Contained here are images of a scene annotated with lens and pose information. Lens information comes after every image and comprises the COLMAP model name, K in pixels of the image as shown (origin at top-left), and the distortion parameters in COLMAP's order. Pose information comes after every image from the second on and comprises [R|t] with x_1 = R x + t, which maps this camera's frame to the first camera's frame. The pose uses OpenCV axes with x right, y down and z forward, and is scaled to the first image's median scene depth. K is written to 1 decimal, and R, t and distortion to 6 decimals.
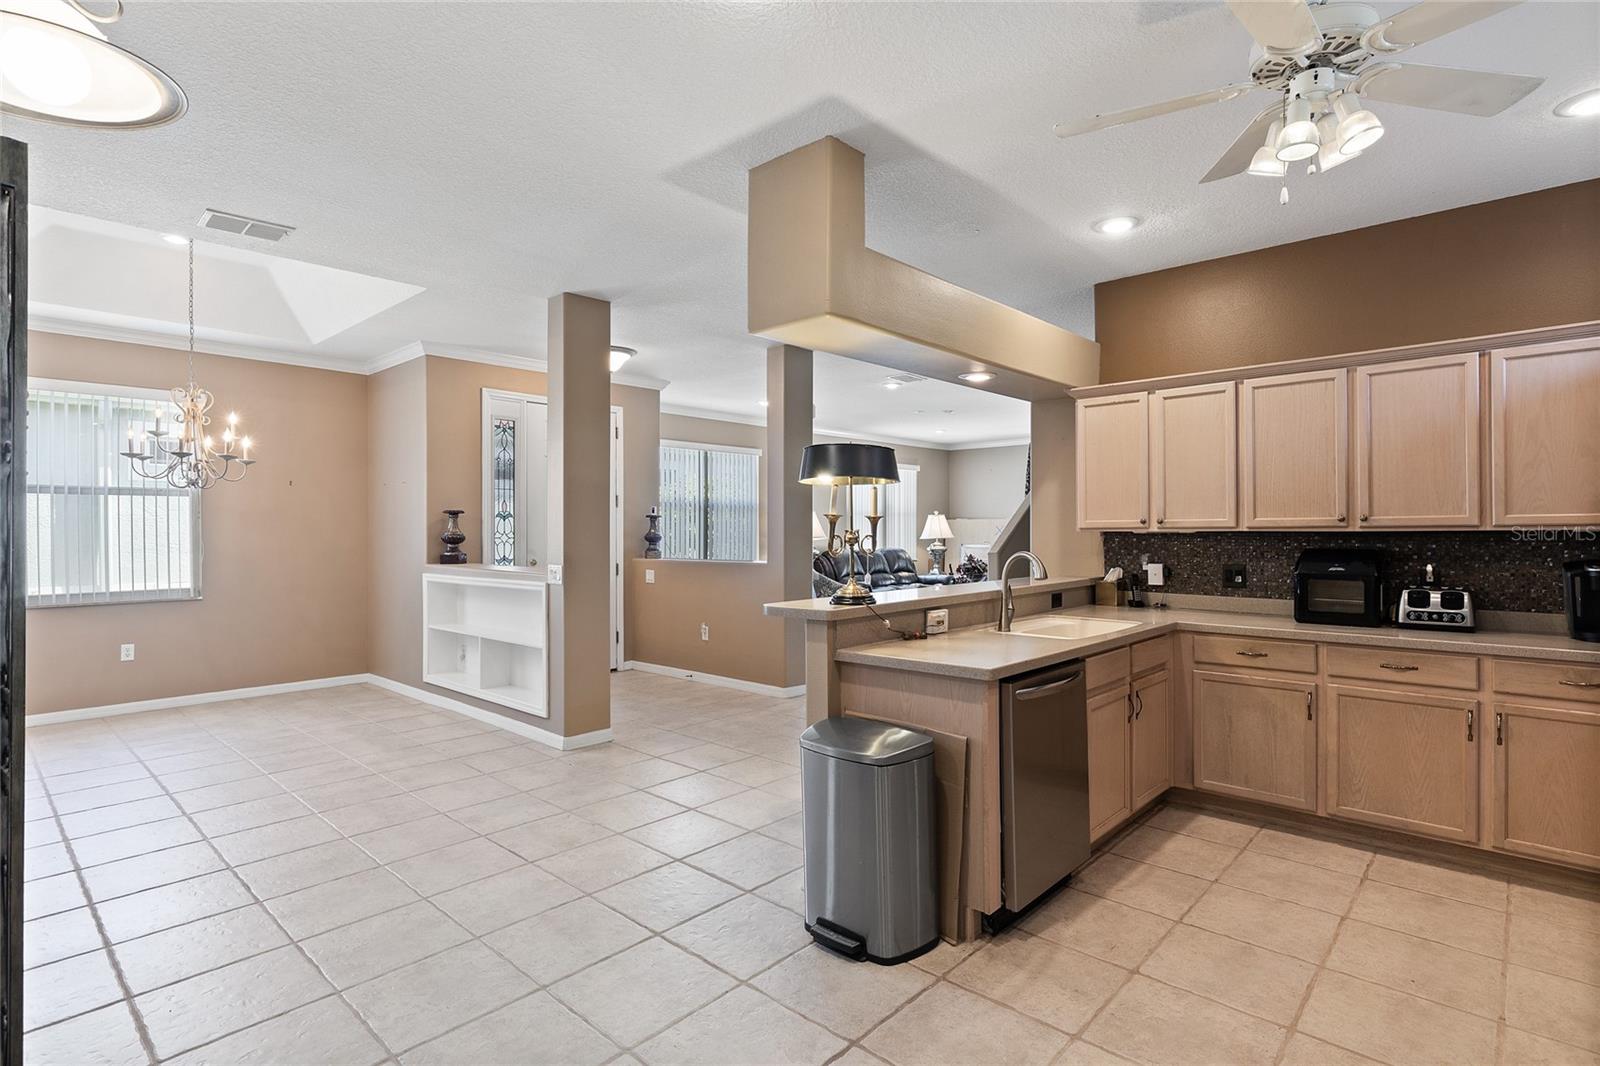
lens RADIAL K [[793.2, 0, 795.7], [0, 793.2, 531.6], [0, 0, 1]] dist [-0.001797, 0.000153]
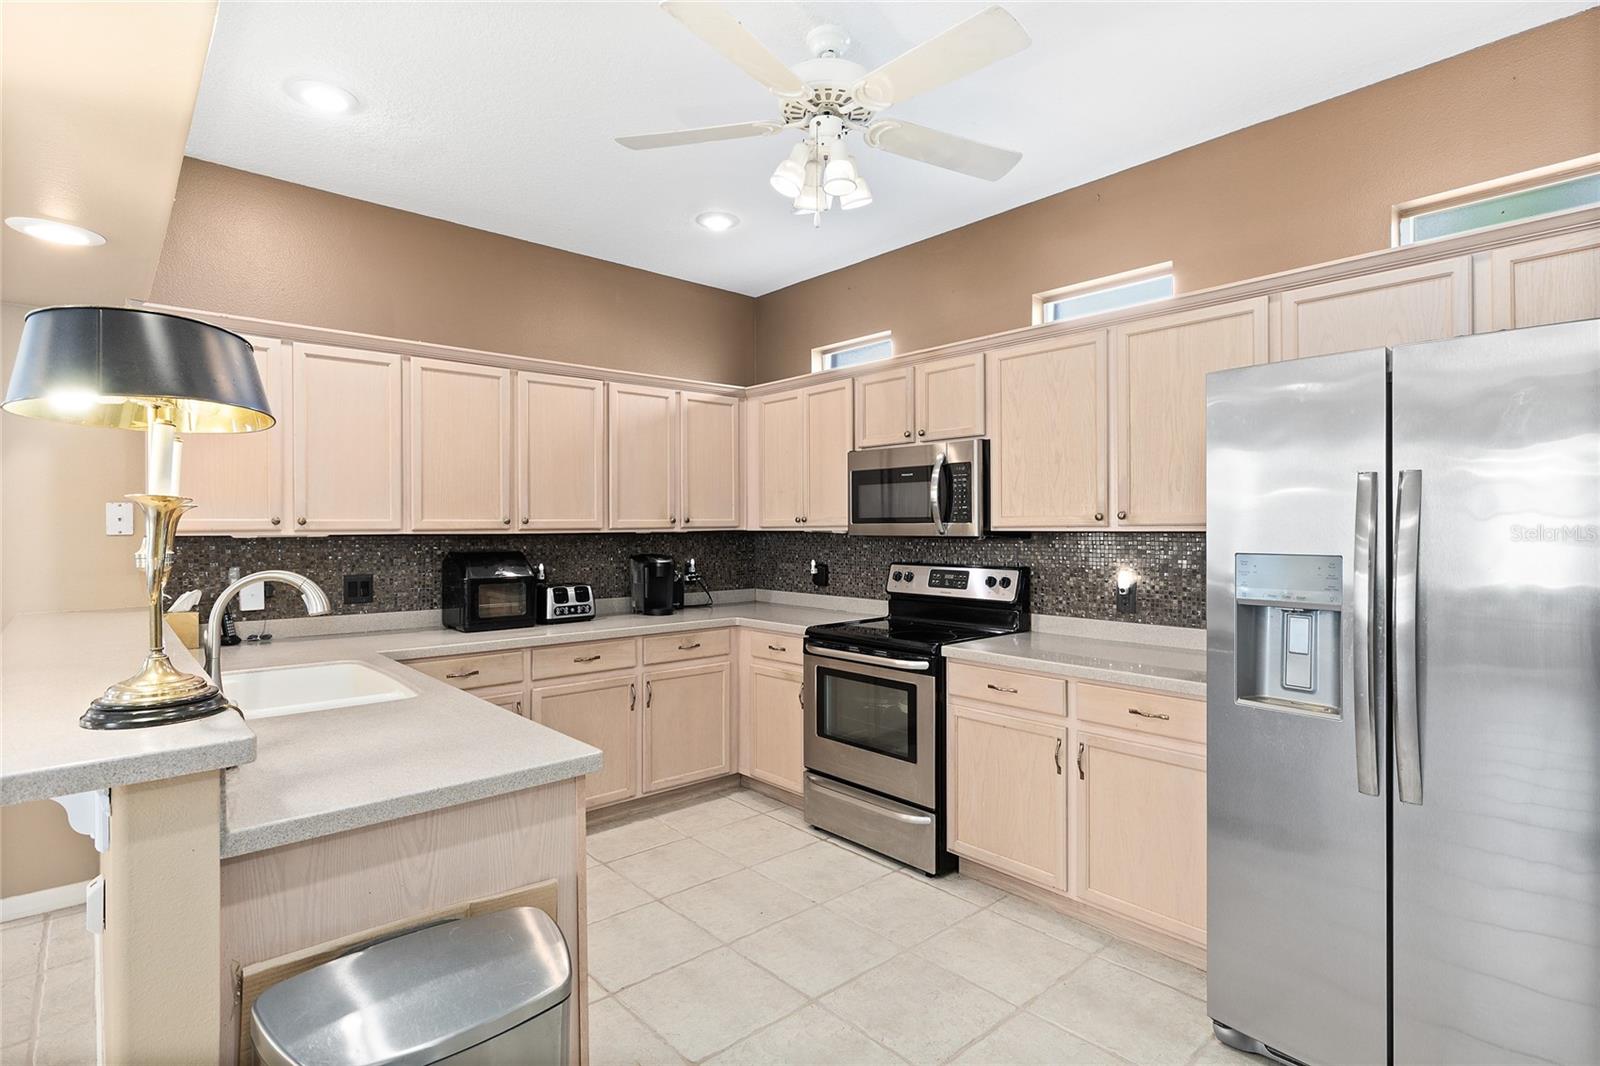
lens RADIAL K [[793.2, 0, 799.0], [0, 793.2, 531.1], [0, 0, 1]] dist [-0.001797, 0.000153]
pose [[0.089612, 0.001011, 0.995976, -0.272860], [0.005658, 0.999983, -0.001524, 0.000074], [-0.995961, 0.005771, 0.089605, 0.576413]]
